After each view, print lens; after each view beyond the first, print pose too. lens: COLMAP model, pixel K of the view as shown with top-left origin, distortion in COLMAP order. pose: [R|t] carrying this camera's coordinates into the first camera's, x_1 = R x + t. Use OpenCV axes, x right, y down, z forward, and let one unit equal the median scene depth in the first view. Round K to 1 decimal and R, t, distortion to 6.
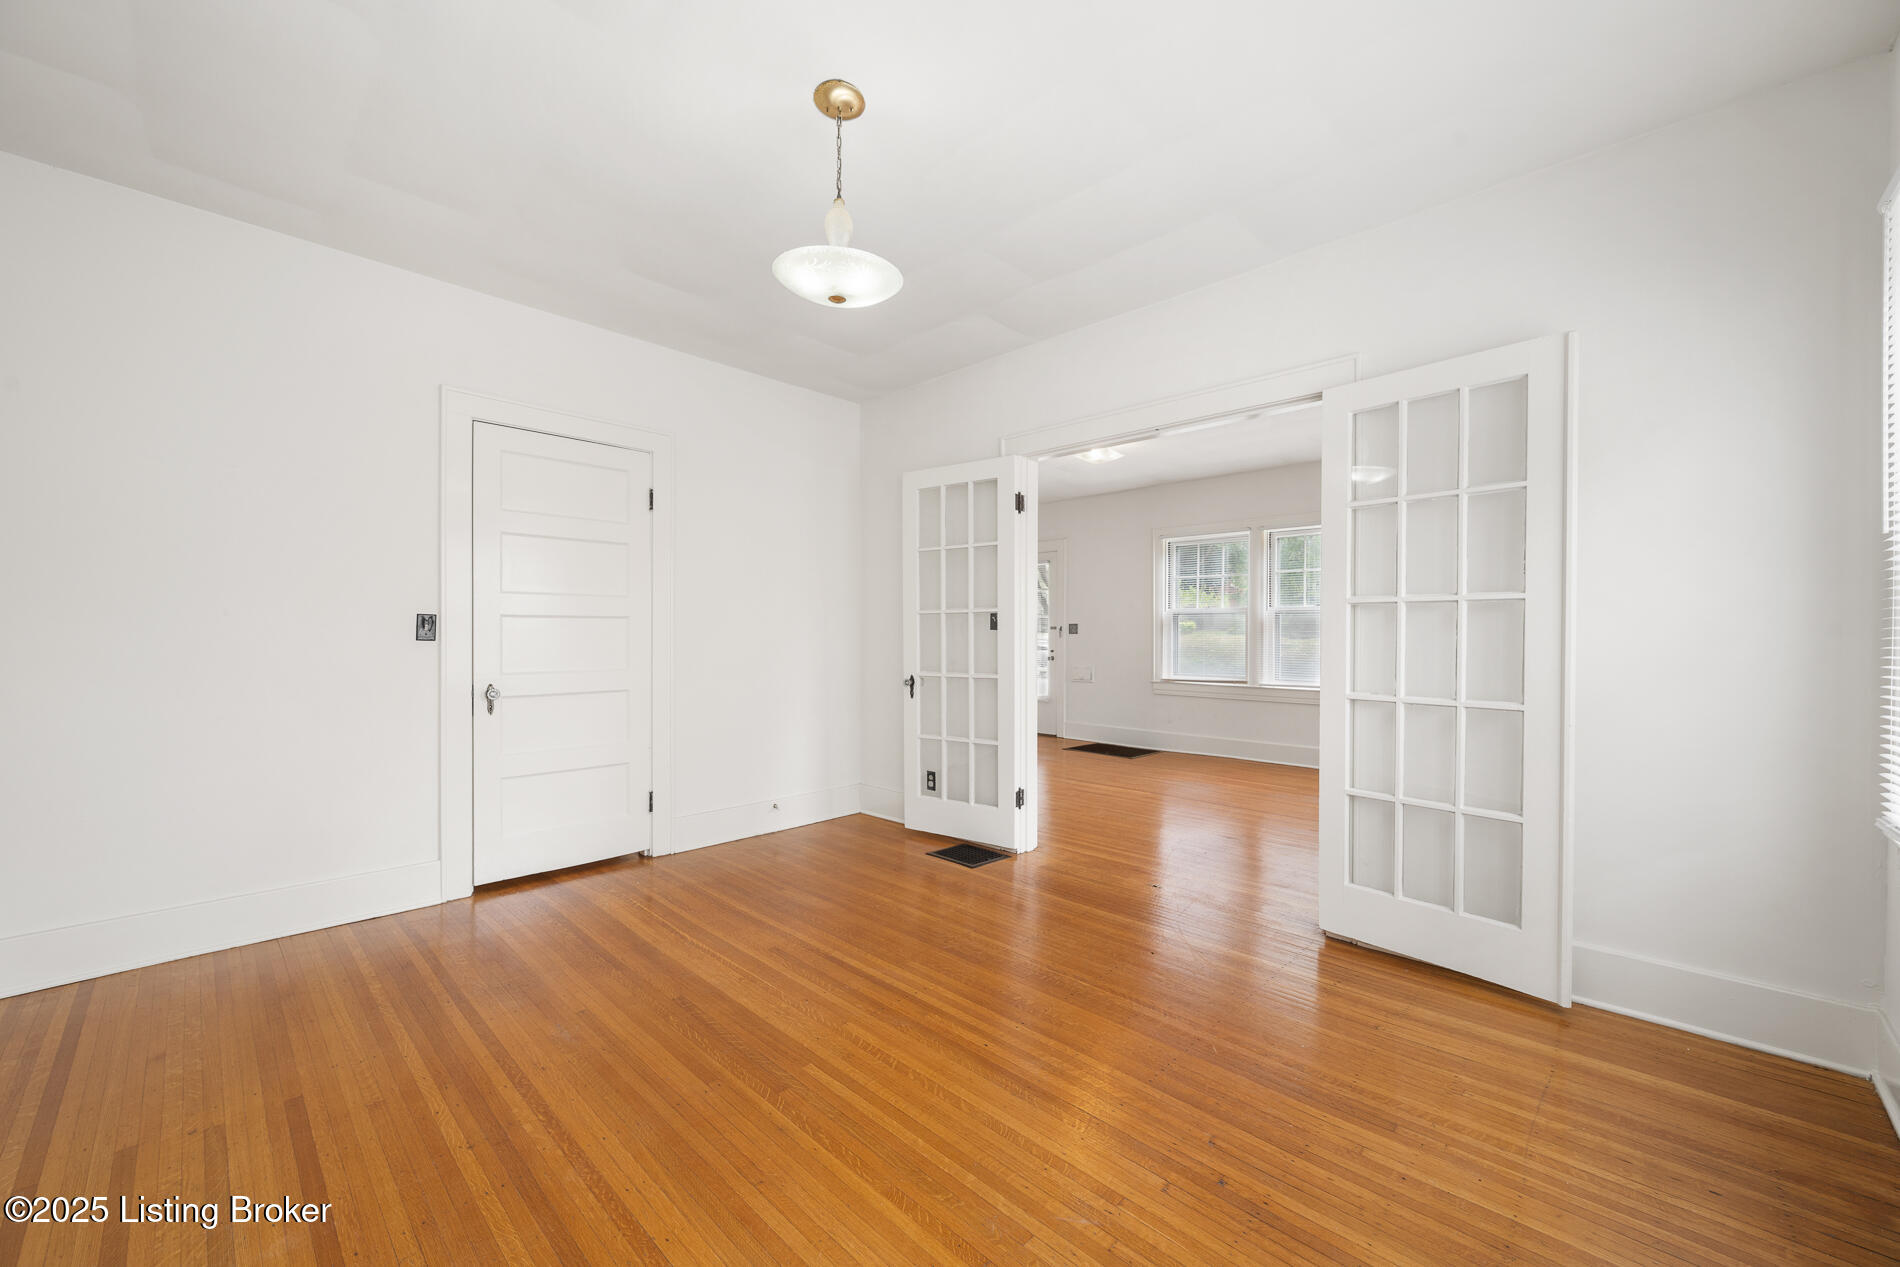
lens RADIAL K [[745.4, 0, 950.0], [0, 745.4, 633.5], [0, 0, 1]] dist [-0.002029, -0.000218]
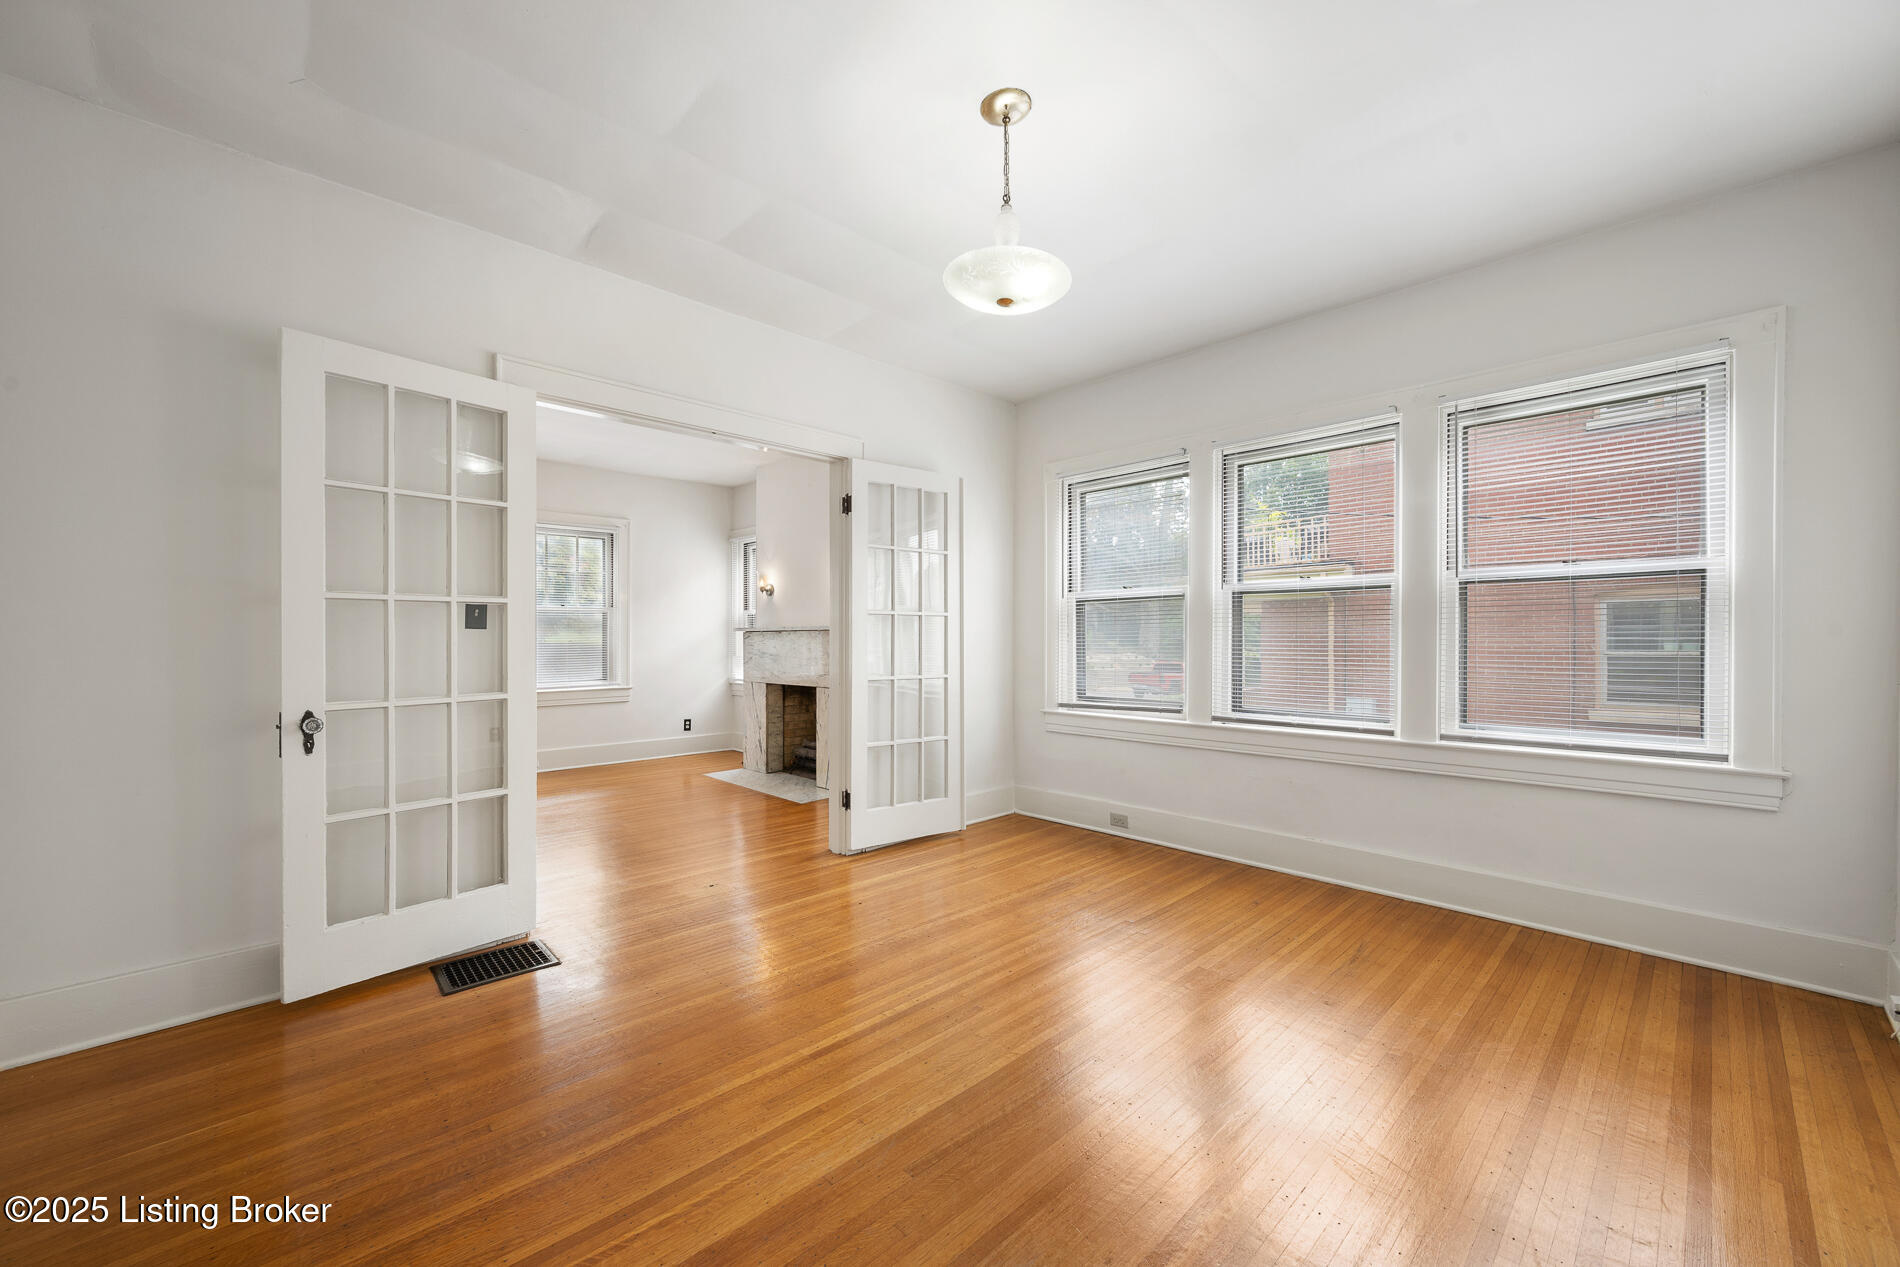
lens RADIAL K [[745.4, 0, 950.0], [0, 745.4, 633.5], [0, 0, 1]] dist [-0.002029, -0.000218]
pose [[0.014454, 0.002721, 0.999892, -0.642119], [-0.007650, 0.999967, -0.002611, -0.002798], [-0.999866, -0.007612, 0.014474, 0.583769]]
